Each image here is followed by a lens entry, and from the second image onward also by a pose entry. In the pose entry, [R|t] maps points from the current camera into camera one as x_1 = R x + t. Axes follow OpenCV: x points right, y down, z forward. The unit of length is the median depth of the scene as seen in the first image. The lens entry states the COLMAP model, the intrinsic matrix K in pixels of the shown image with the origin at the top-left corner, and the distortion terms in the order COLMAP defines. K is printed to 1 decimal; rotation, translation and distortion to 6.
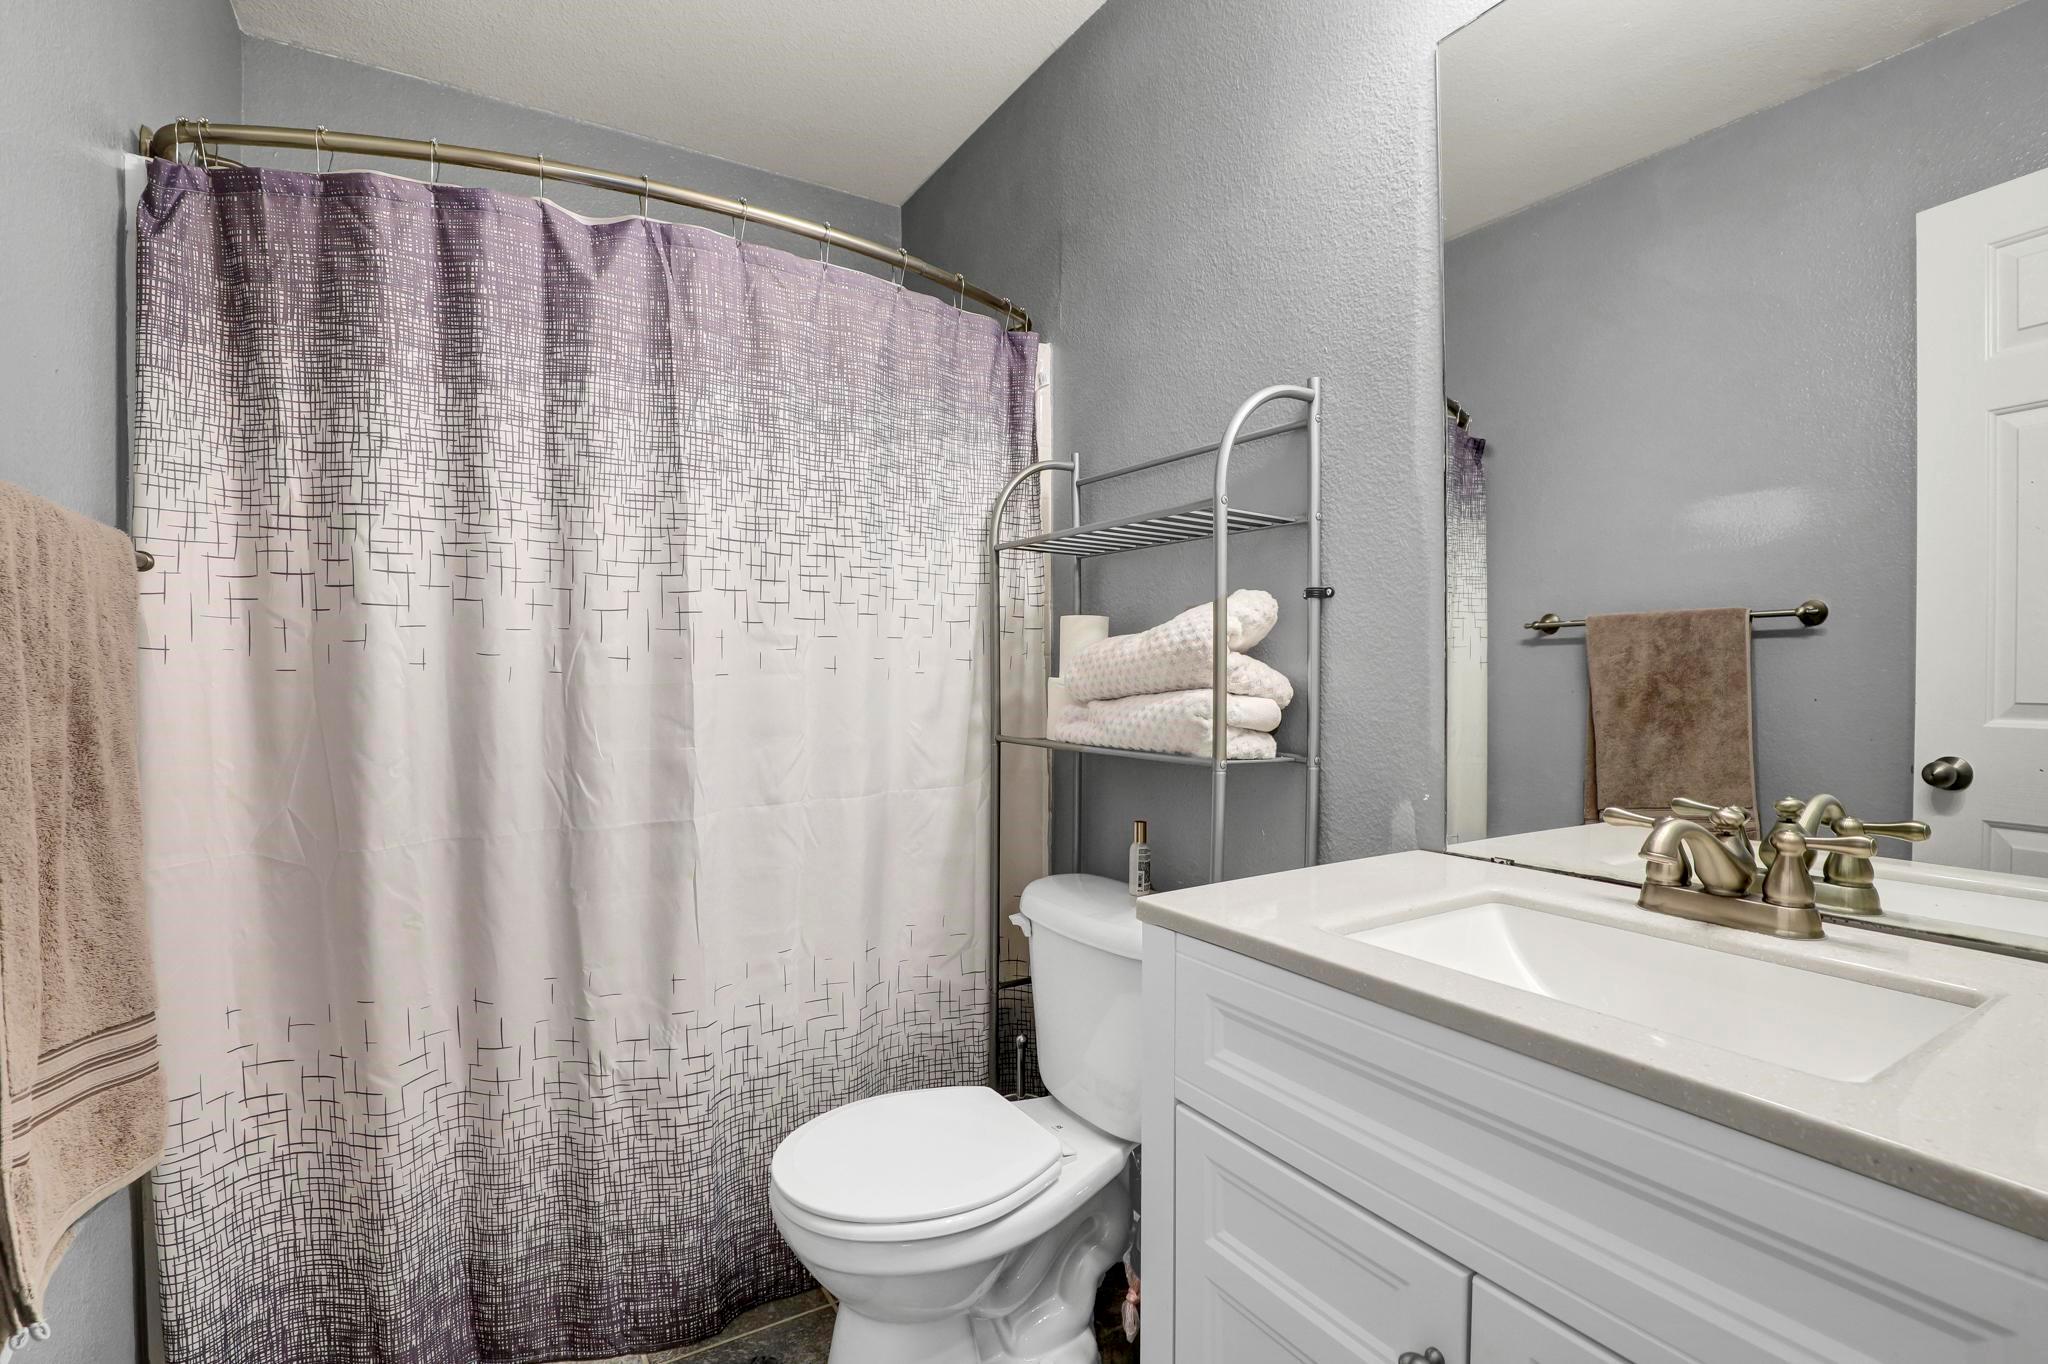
lens RADIAL K [[965.1, 0, 1025.5], [0, 965.1, 675.4], [0, 0, 1]] dist [-0.035680, 0.006411]
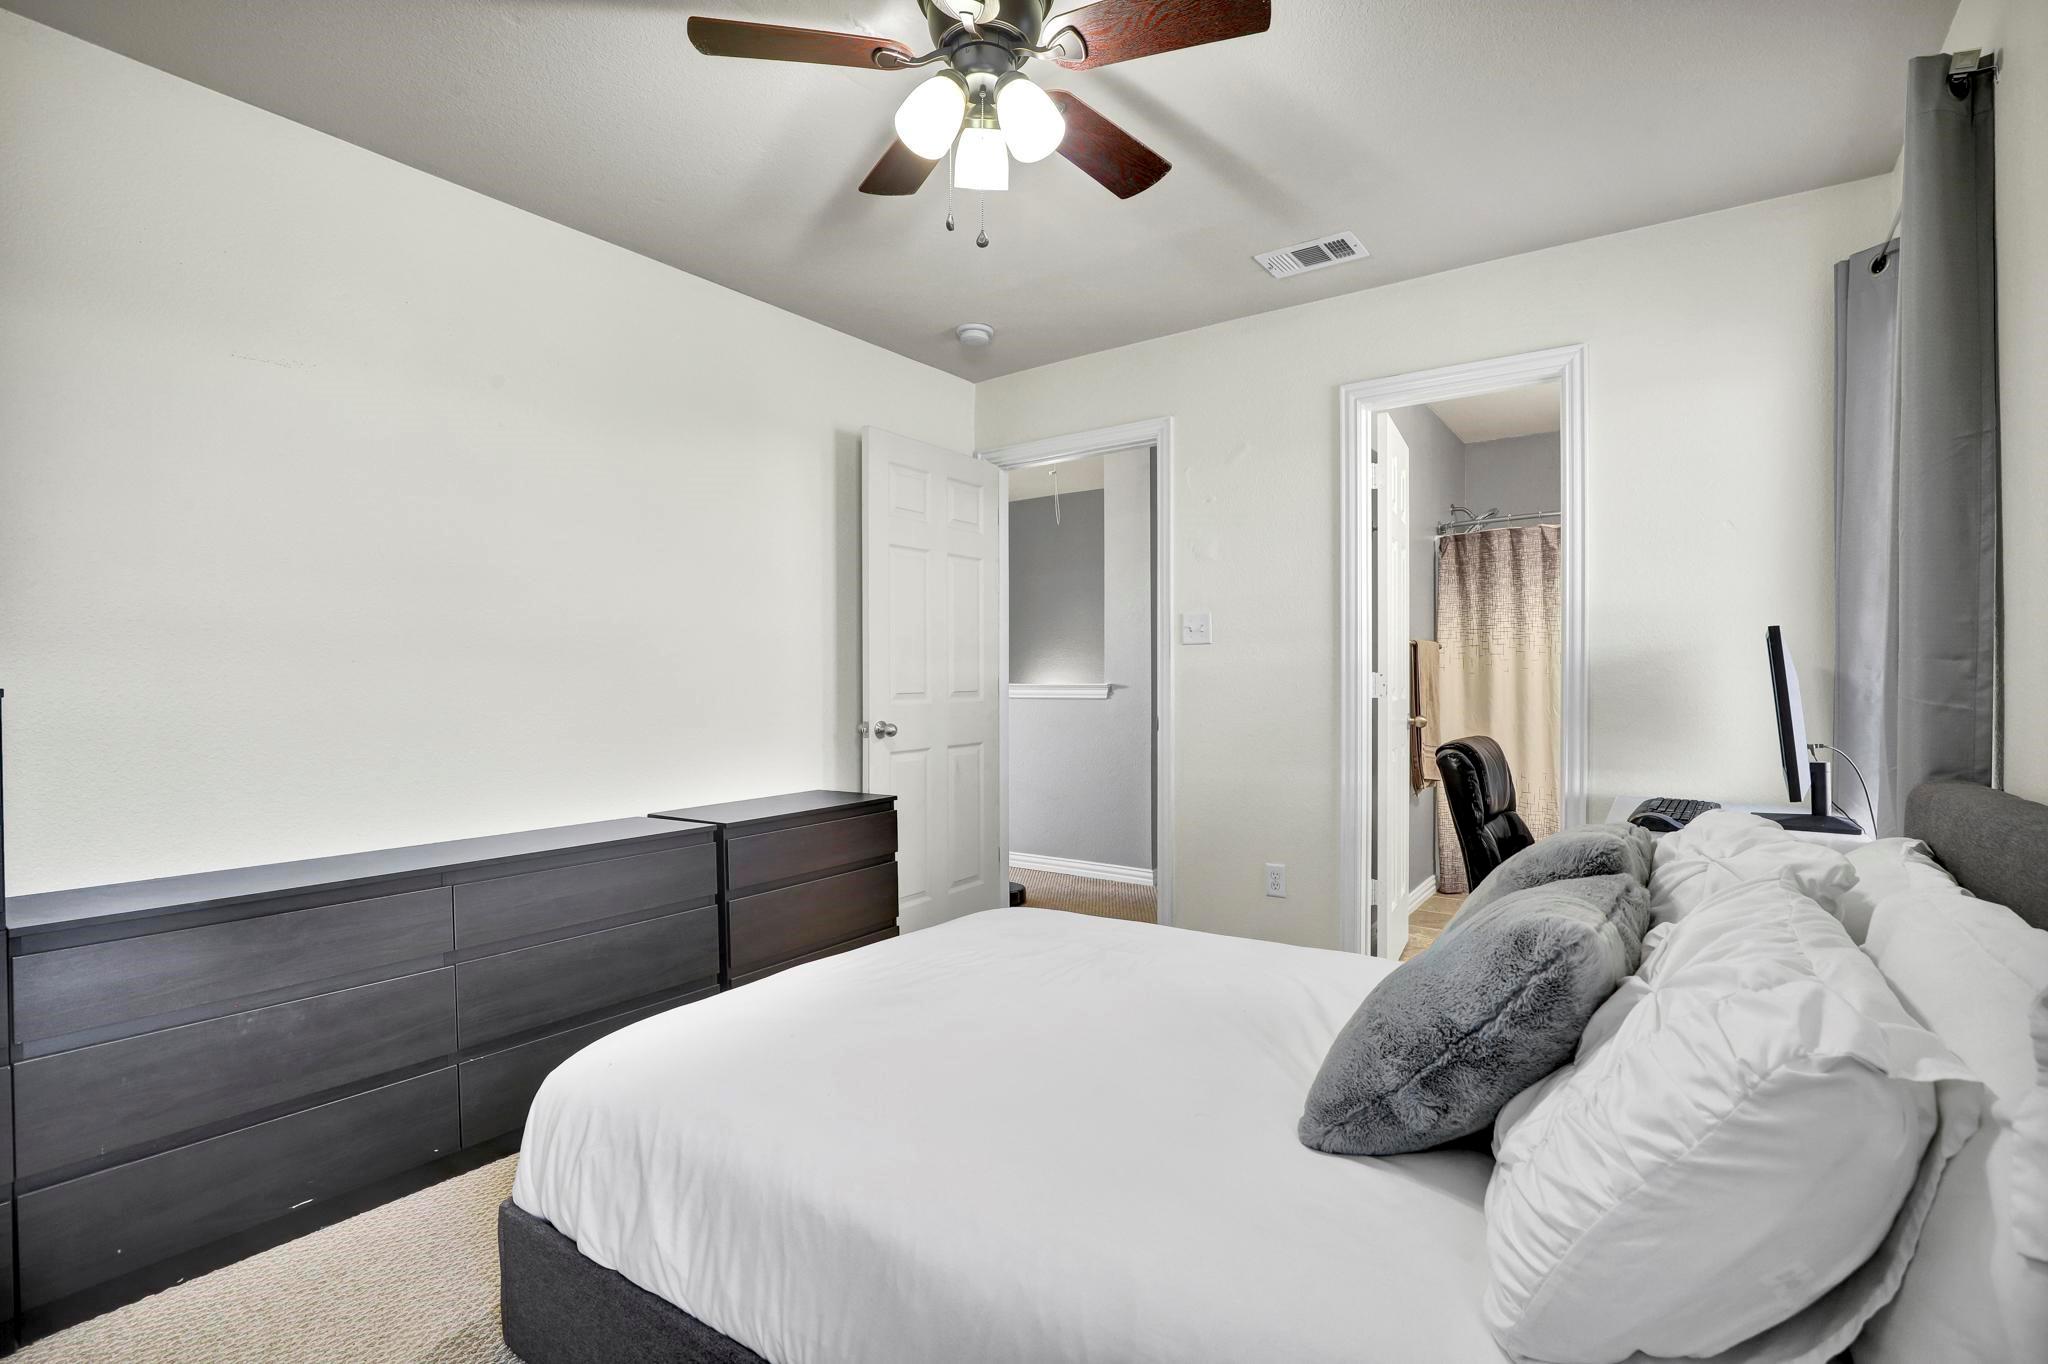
lens RADIAL K [[965.1, 0, 1025.5], [0, 965.1, 675.4], [0, 0, 1]] dist [-0.035680, 0.006411]
pose [[0.400668, 0.005966, -0.916204, 1.843991], [-0.008311, 0.999961, 0.002877, 0.007683], [0.916185, 0.006462, 0.400703, -1.980564]]
